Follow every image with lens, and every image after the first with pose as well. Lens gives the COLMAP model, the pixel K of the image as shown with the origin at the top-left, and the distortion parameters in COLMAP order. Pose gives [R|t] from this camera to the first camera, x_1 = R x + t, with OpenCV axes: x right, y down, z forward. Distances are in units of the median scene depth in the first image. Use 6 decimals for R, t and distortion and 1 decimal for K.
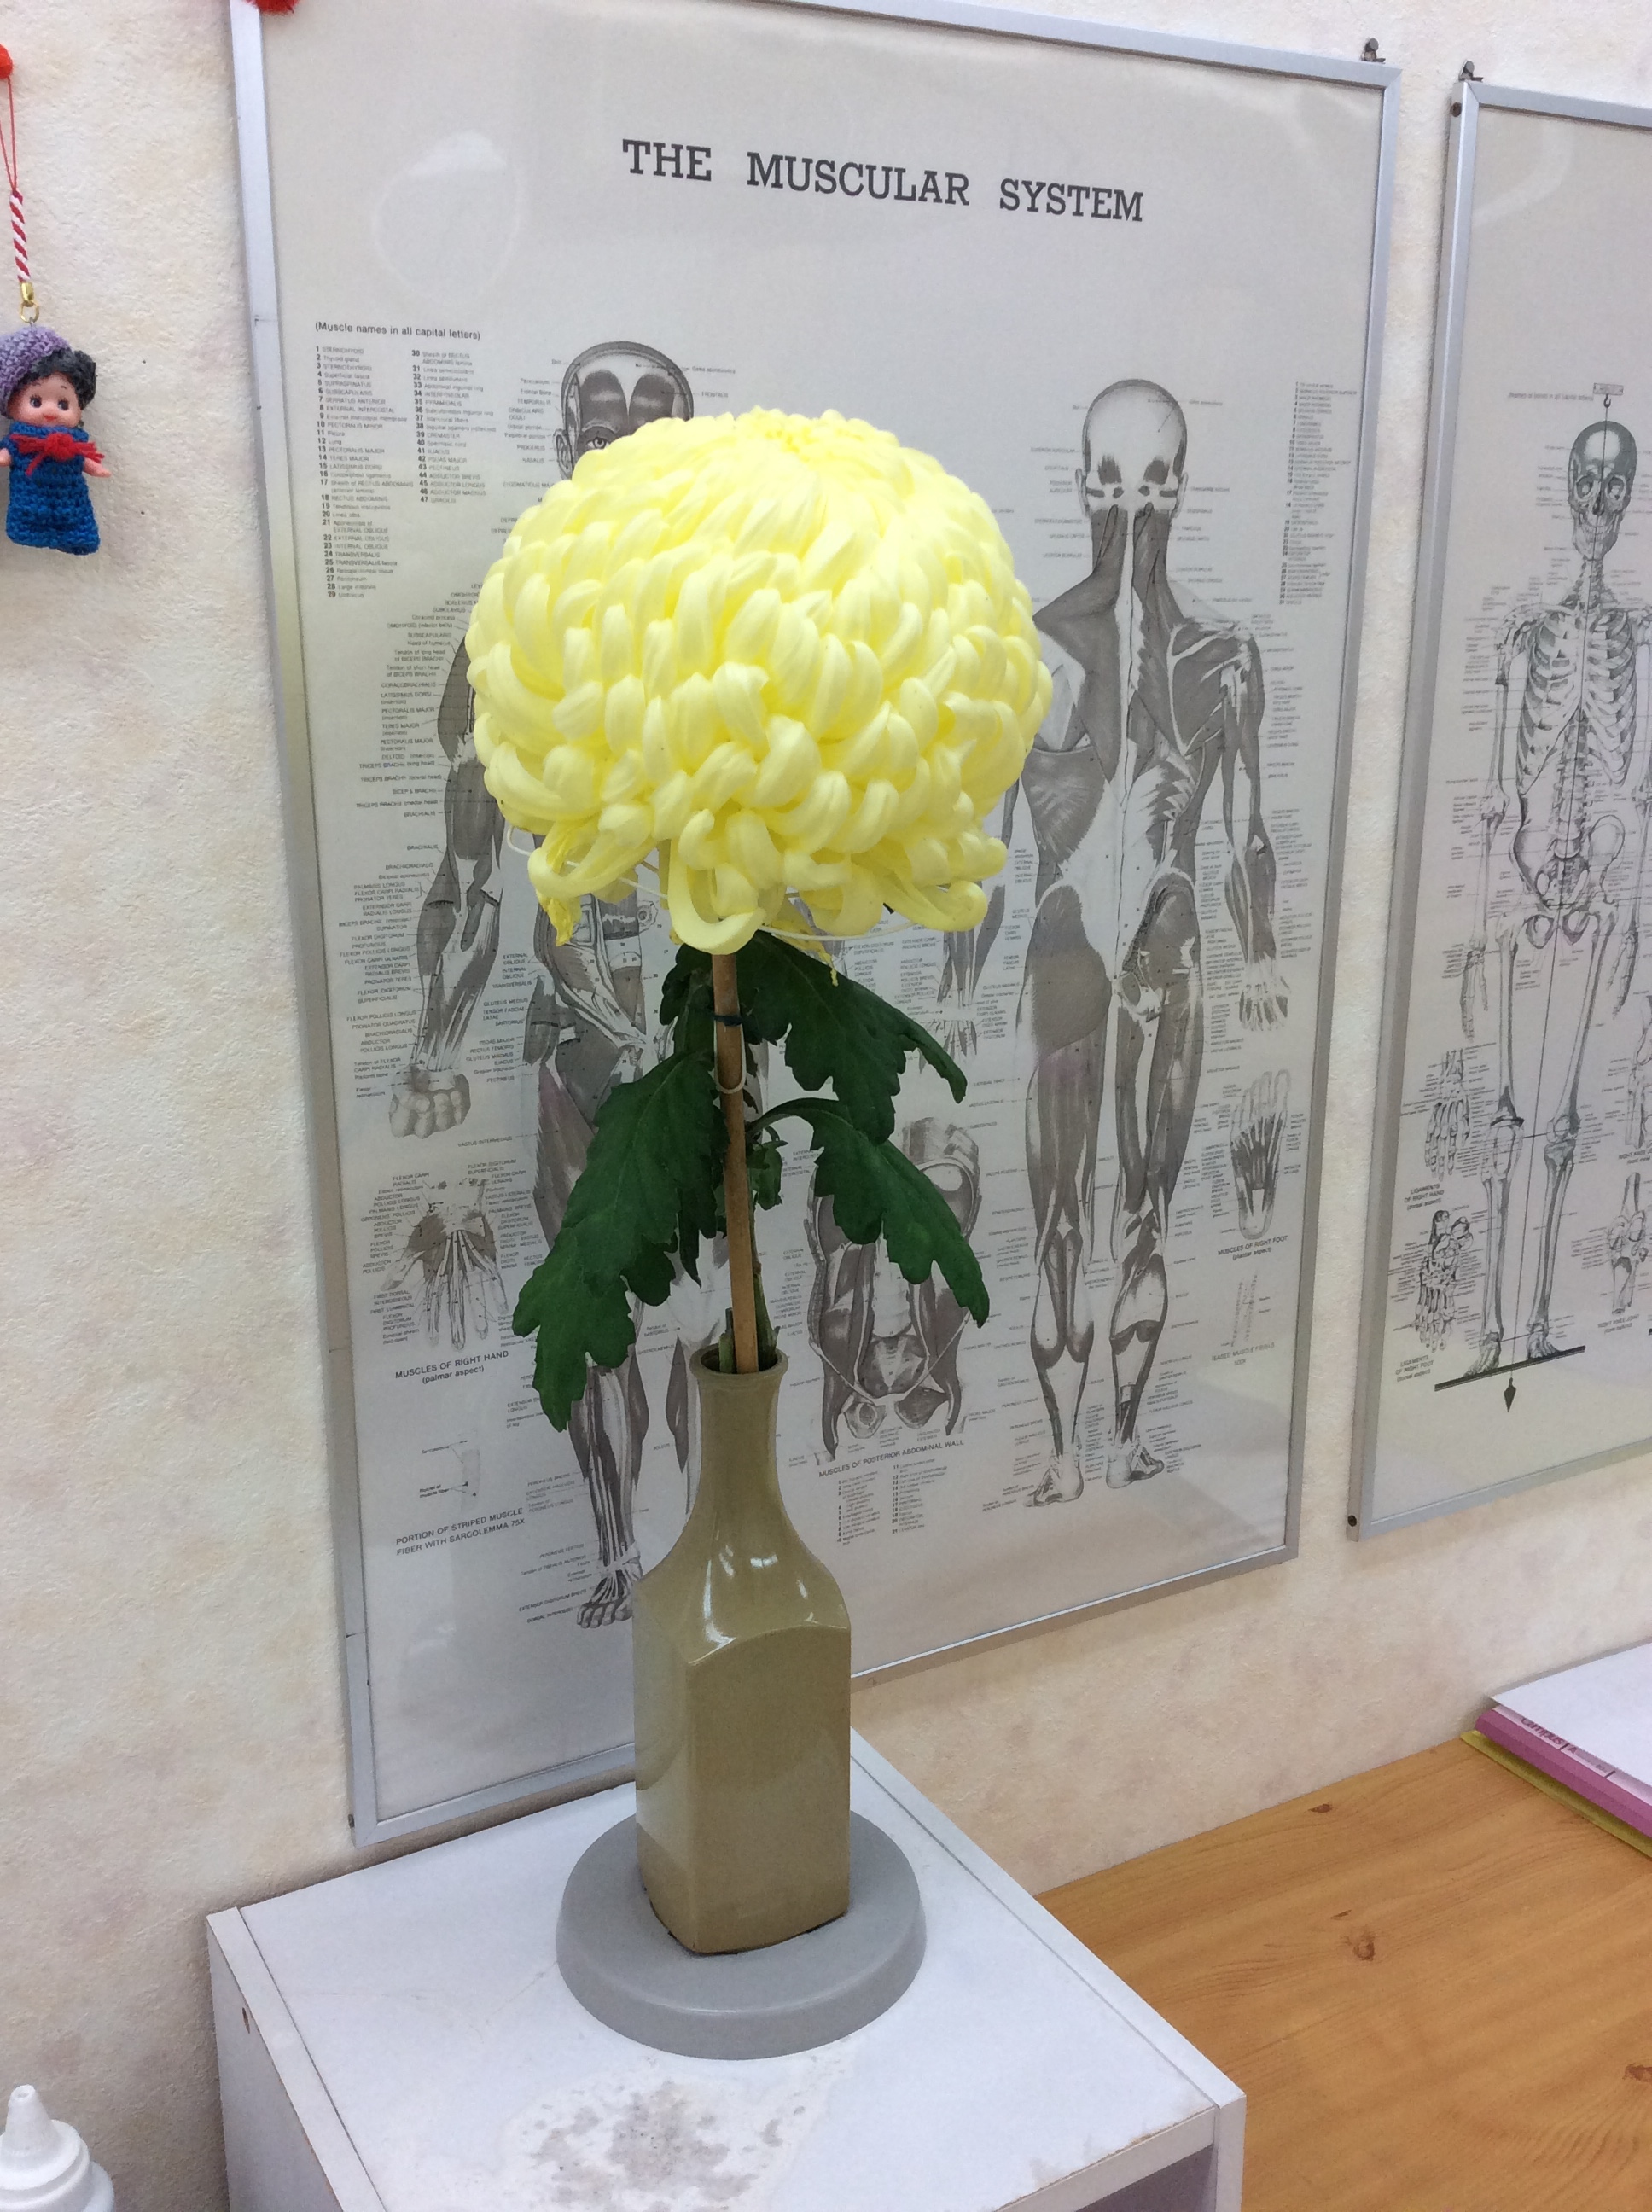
lens RADIAL K [[2049.4, 0, 822.8], [0, 2049.4, 1113.1], [0, 0, 1]] dist [0.085244, 0.000000]
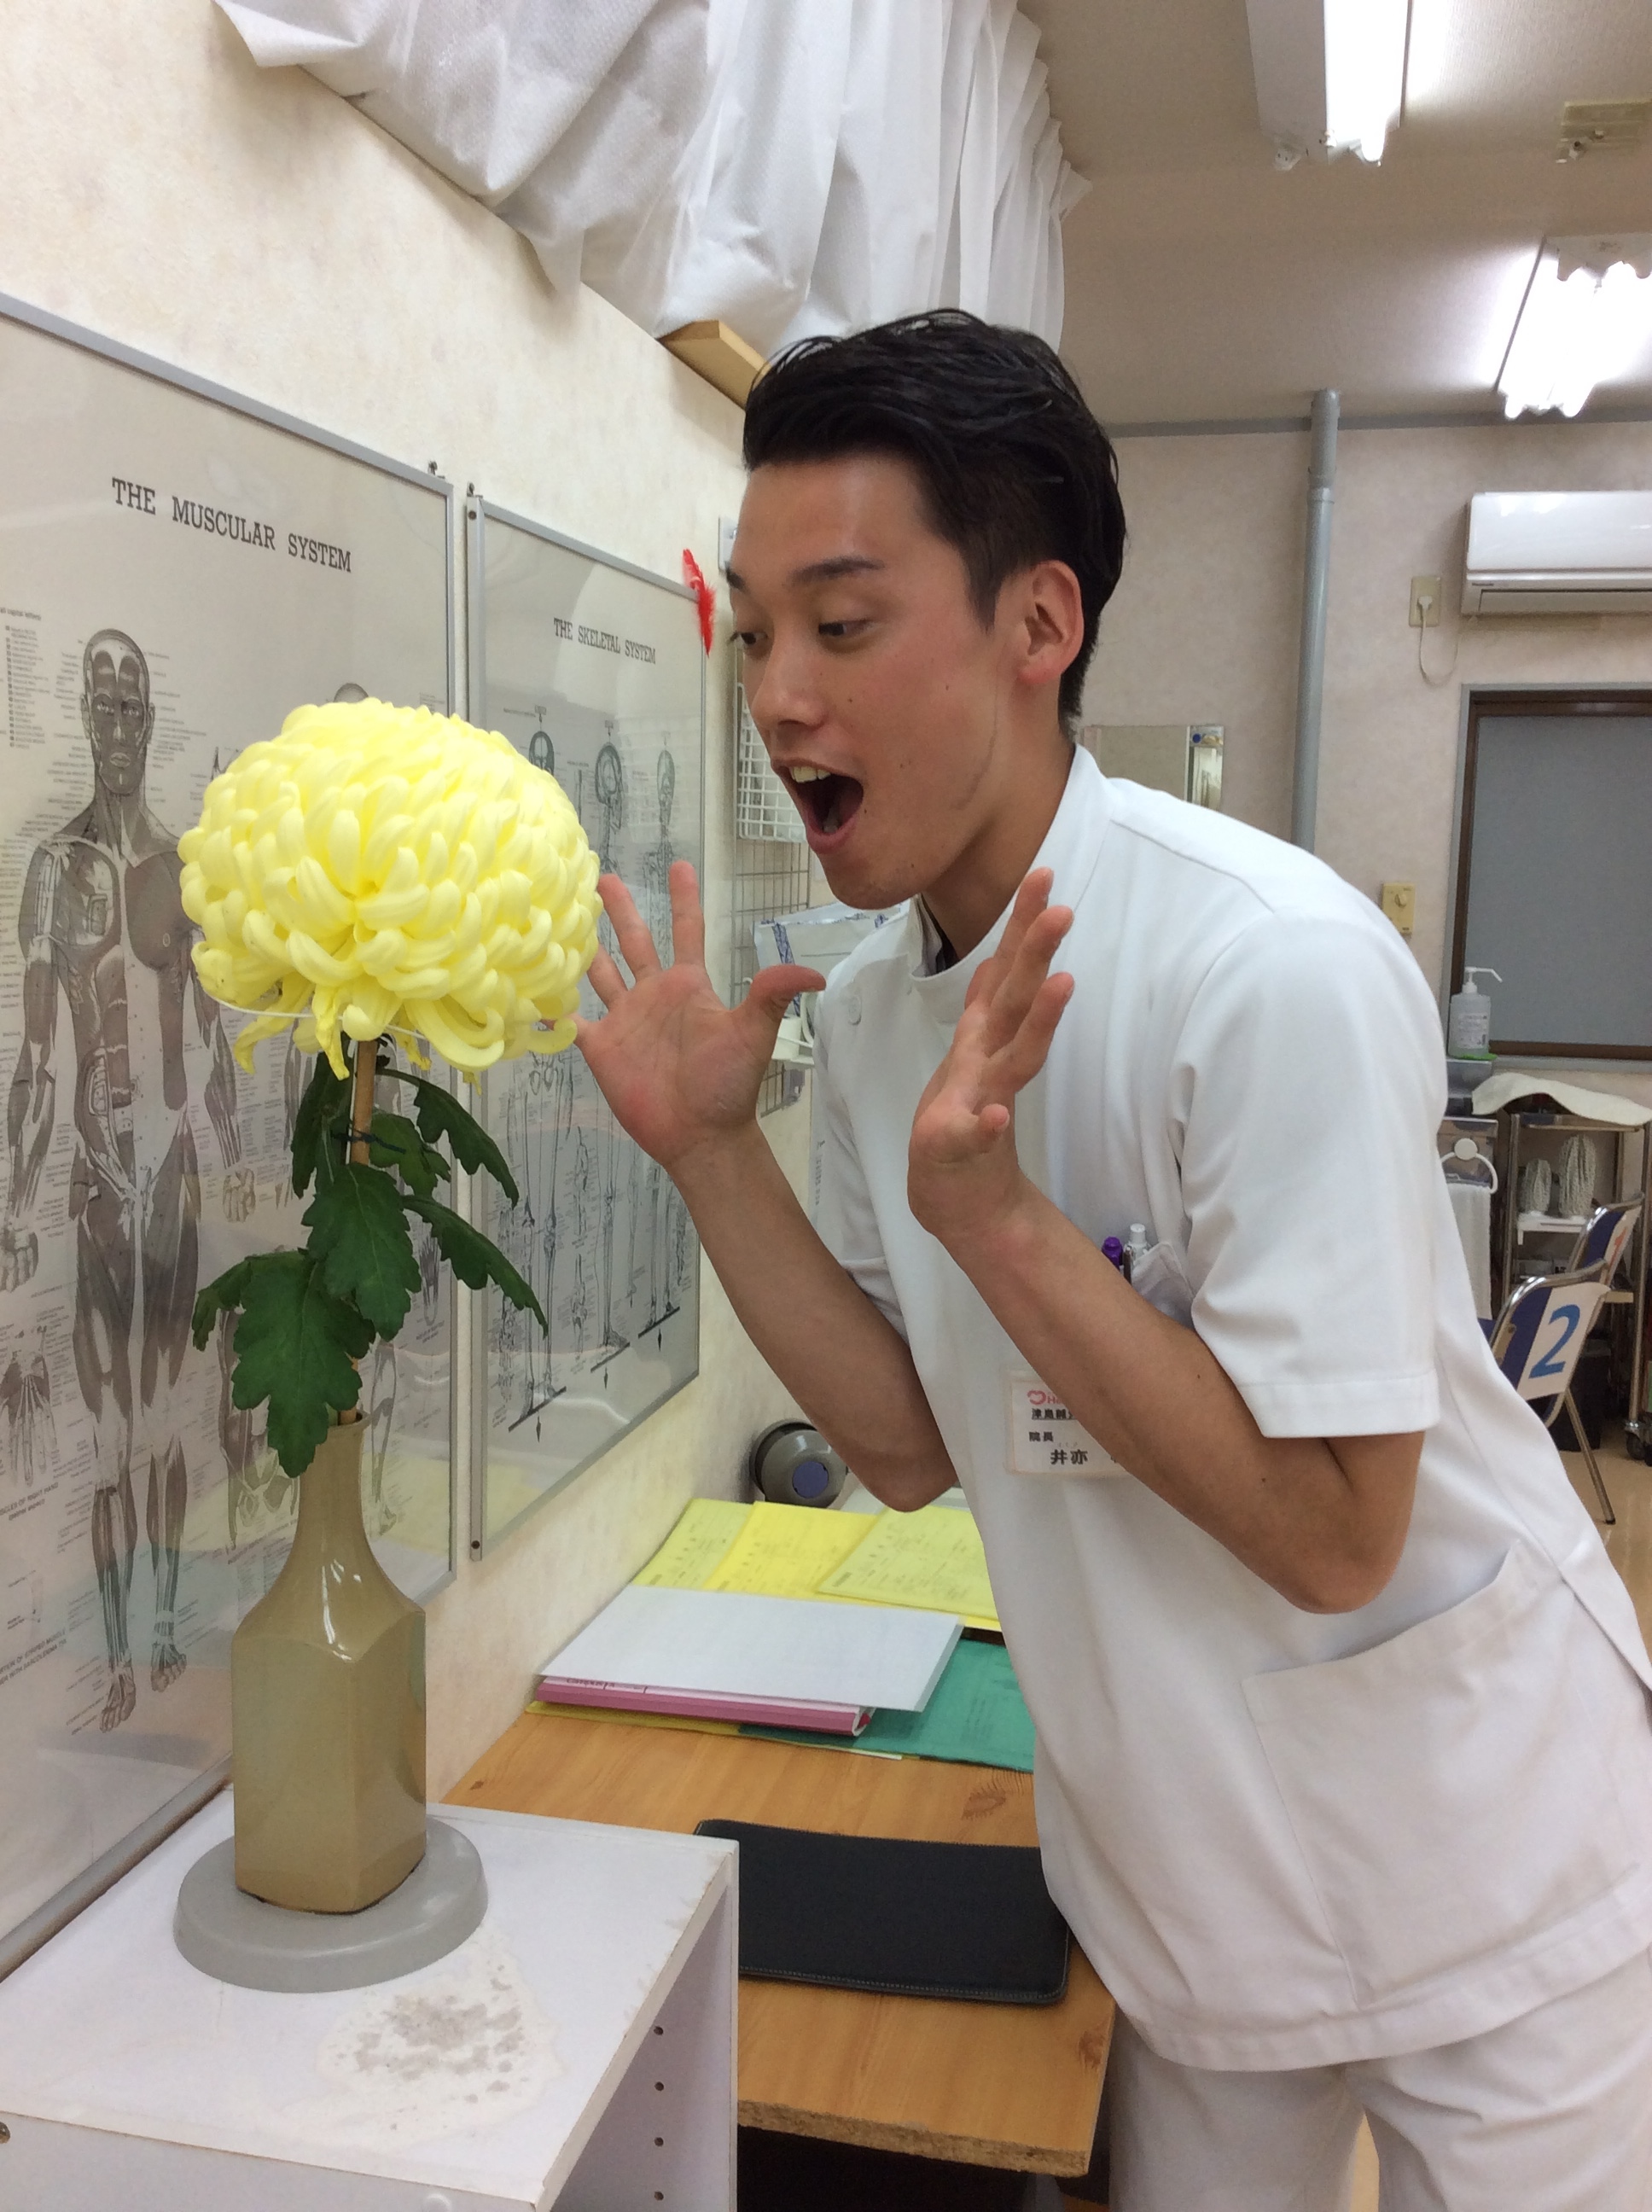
lens RADIAL K [[2049.4, 0, 829.7], [0, 2049.4, 1098.7], [0, 0, 1]] dist [0.085244, 0.000000]
pose [[0.688268, -0.075964, 0.721468, -0.692749], [0.168555, 0.984032, -0.057189, 0.048026], [-0.705604, 0.160968, 0.690082, -0.115335]]
